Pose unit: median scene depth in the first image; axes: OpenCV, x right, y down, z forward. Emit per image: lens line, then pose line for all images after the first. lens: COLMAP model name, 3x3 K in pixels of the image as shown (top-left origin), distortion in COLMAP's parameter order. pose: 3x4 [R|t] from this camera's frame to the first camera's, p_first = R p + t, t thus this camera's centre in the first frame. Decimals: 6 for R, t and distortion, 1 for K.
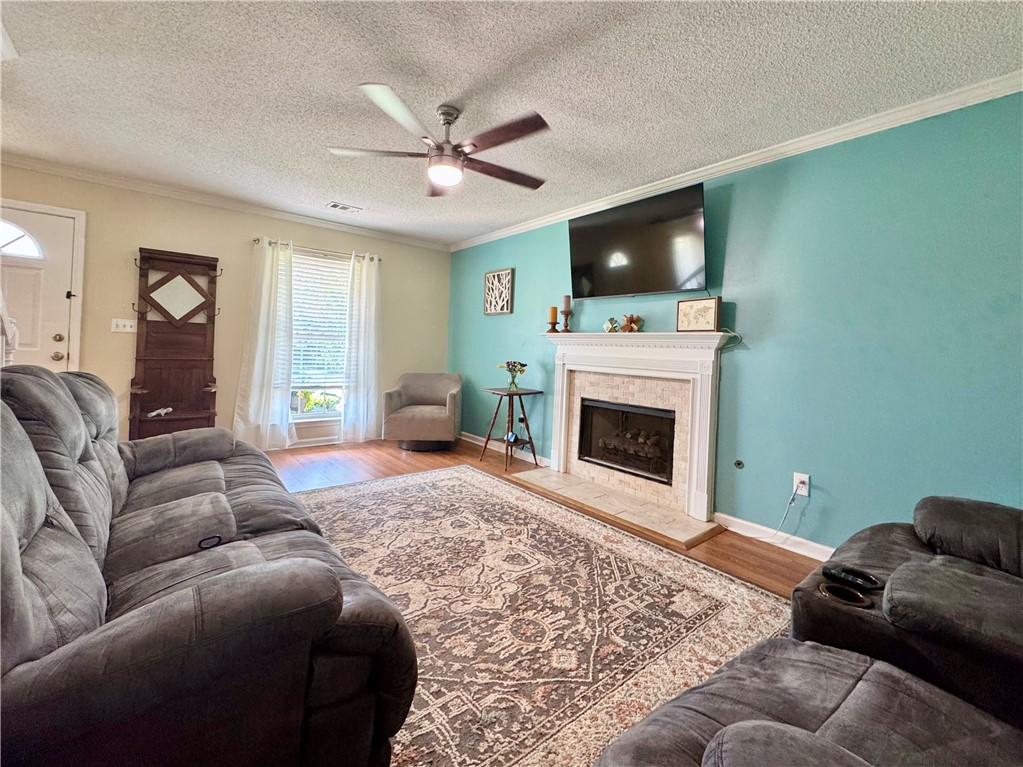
lens RADIAL K [[452.0, 0, 511.8], [0, 452.0, 347.7], [0, 0, 1]] dist [-0.000914, 0.000699]
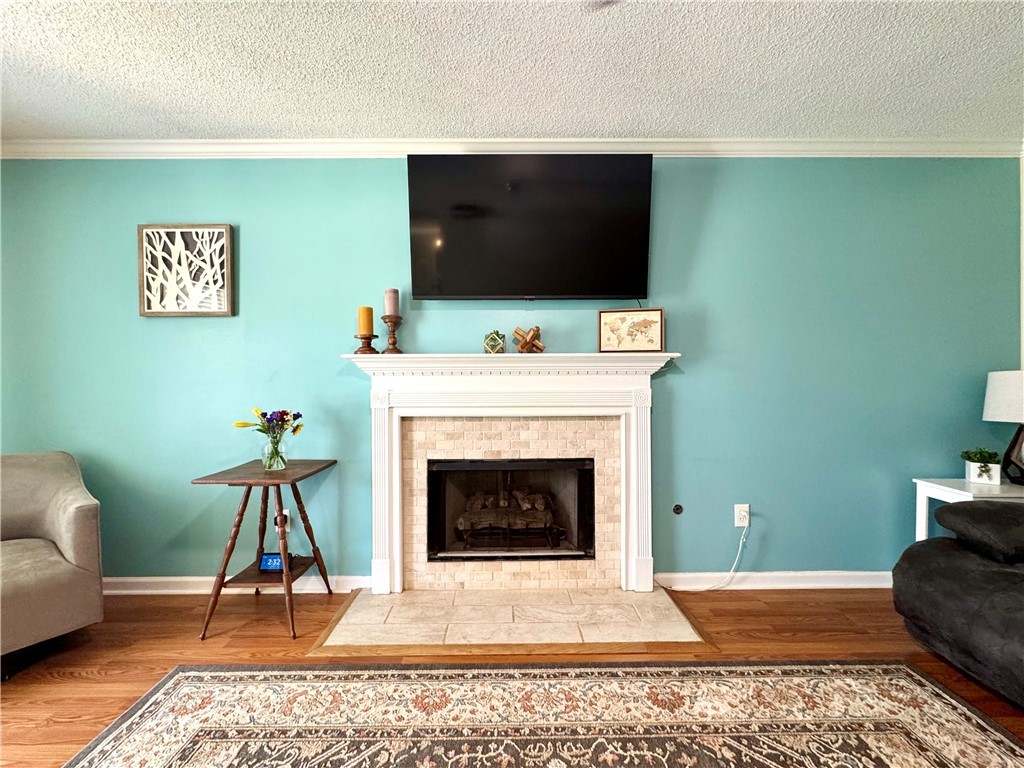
lens RADIAL K [[419.0, 0, 517.3], [0, 419.0, 384.6], [0, 0, 1]] dist [-0.004567, 0.000380]
pose [[0.614898, -0.048150, 0.787135, -0.214208], [0.025807, 0.998828, 0.040940, -0.011836], [-0.788184, -0.004860, 0.615421, 0.560923]]
